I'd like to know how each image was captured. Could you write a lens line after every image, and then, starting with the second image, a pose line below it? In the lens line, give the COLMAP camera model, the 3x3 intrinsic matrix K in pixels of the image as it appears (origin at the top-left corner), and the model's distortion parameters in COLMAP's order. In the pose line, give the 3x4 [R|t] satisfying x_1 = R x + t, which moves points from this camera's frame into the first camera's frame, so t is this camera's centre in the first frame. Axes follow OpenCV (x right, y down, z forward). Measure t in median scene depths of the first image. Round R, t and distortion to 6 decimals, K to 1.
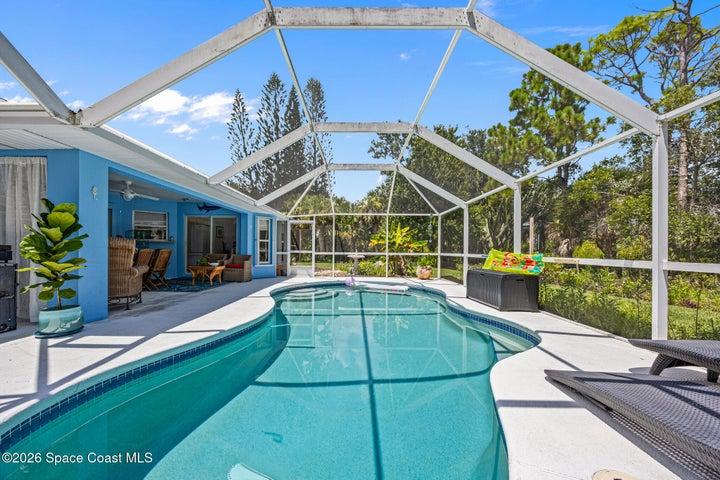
lens RADIAL K [[276.8, 0, 357.2], [0, 276.8, 251.3], [0, 0, 1]] dist [0.000948, 0.000148]
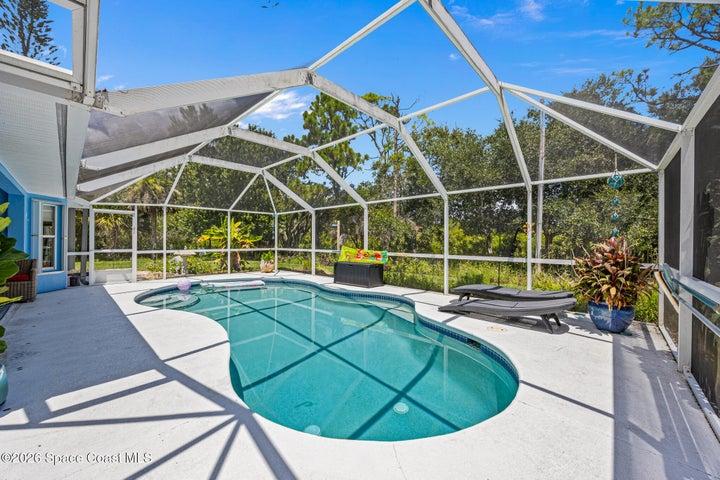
lens RADIAL K [[273.4, 0, 360.0], [0, 273.4, 240.0], [0, 0, 1]] dist [-0.001326, -0.000166]
pose [[0.683767, -0.003566, 0.729691, -0.292593], [0.004691, 0.999989, 0.000491, -0.025791], [-0.729685, 0.003087, 0.683777, -0.007395]]
